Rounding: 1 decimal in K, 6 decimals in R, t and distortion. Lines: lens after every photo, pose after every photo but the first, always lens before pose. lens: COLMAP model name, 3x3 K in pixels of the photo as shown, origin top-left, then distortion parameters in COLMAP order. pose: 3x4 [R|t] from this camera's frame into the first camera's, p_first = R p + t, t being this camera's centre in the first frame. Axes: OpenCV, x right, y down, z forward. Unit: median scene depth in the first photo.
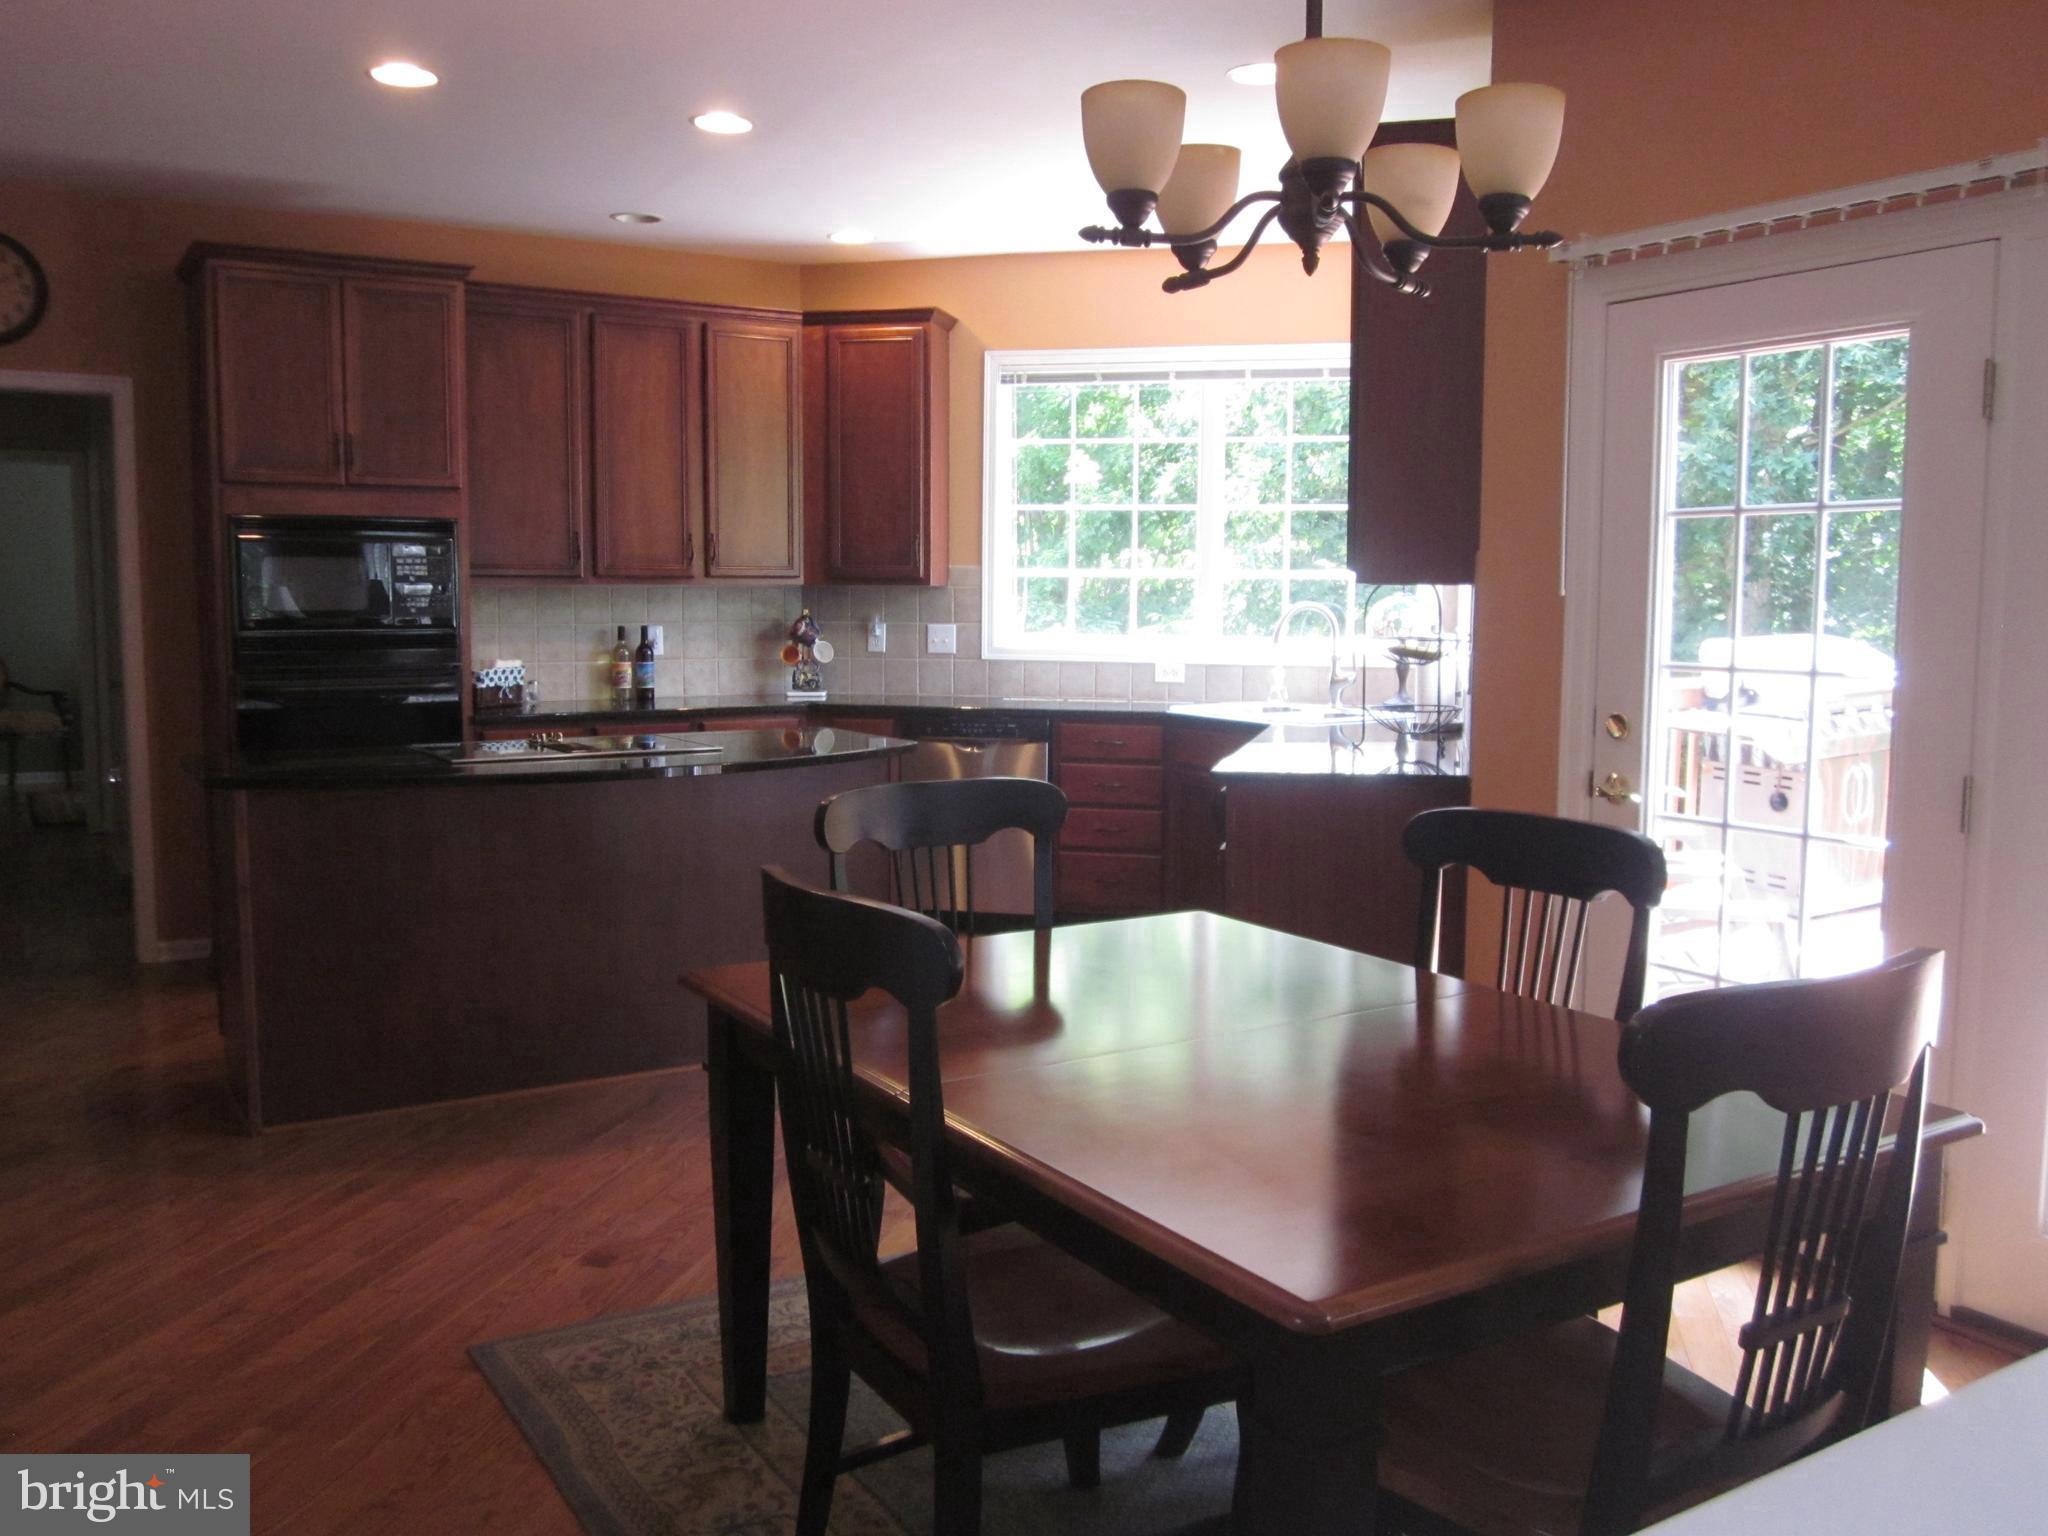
lens RADIAL K [[1704.1, 0, 1018.4], [0, 1704.1, 764.7], [0, 0, 1]] dist [-0.041822, 0.001006]
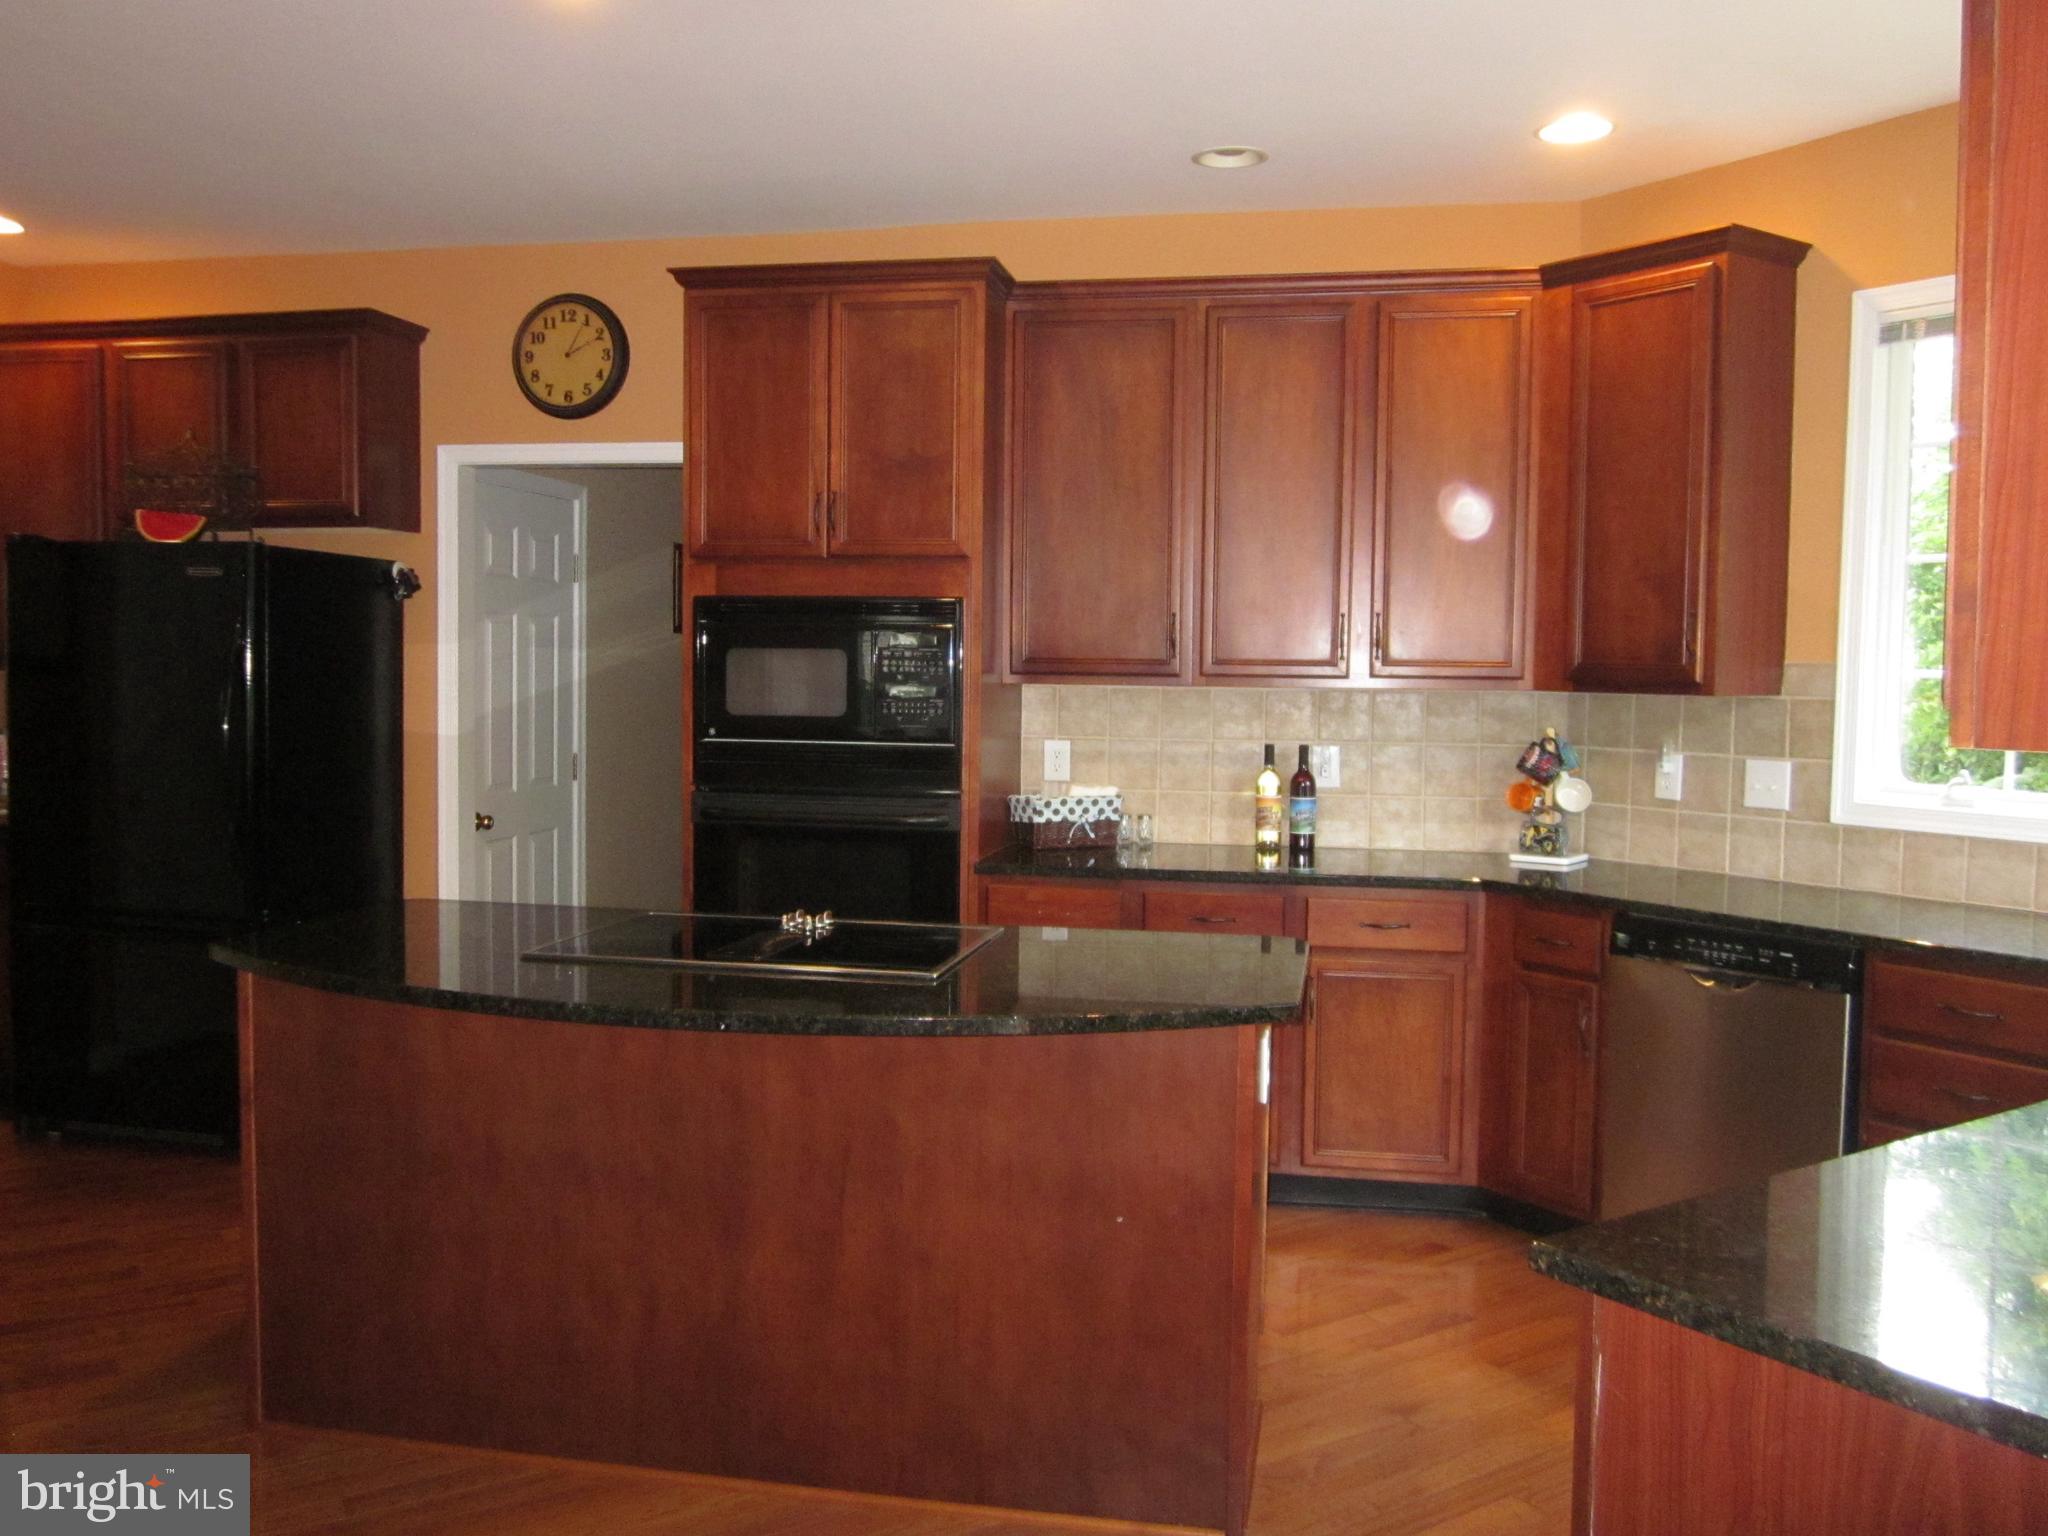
lens RADIAL K [[1704.1, 0, 1024.0], [0, 1704.1, 765.9], [0, 0, 1]] dist [-0.041822, 0.001006]
pose [[0.733916, 0.043434, -0.677851, 0.172221], [-0.077826, 0.996758, -0.020395, -0.050422], [0.674767, 0.067723, 0.734917, 0.411027]]
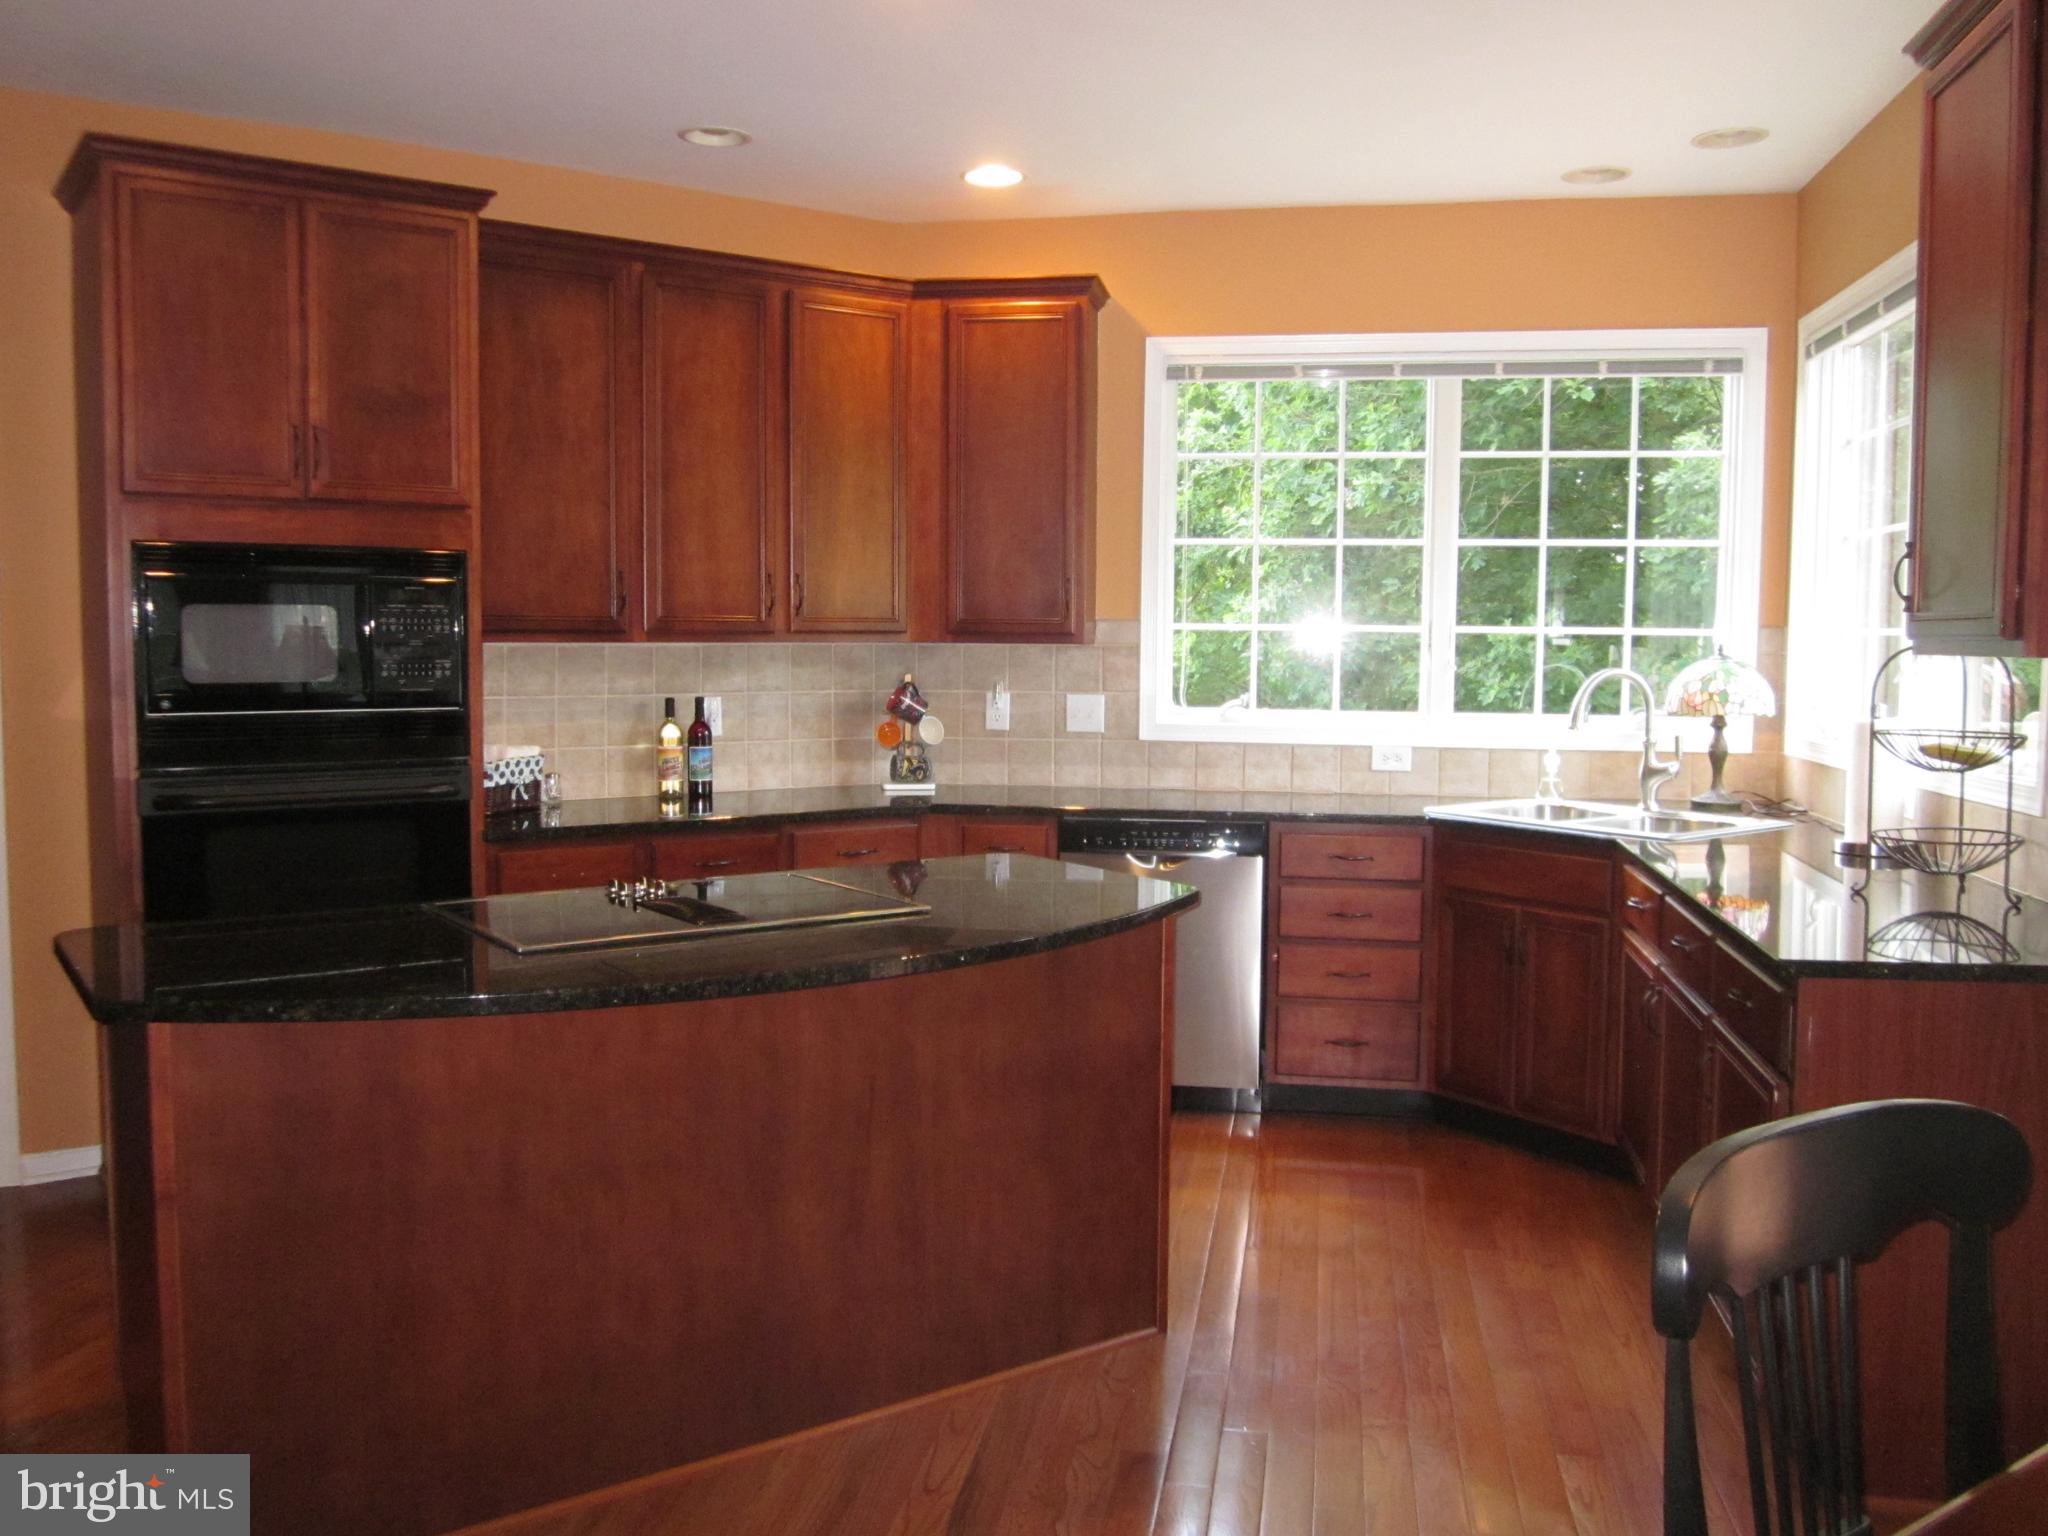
lens RADIAL K [[1704.1, 0, 1017.7], [0, 1704.1, 755.9], [0, 0, 1]] dist [-0.041822, 0.001006]
pose [[0.998027, -0.003208, 0.062709, -0.129018], [0.005207, 0.999483, -0.031739, -0.032111], [-0.062575, 0.032003, 0.997527, 0.253358]]
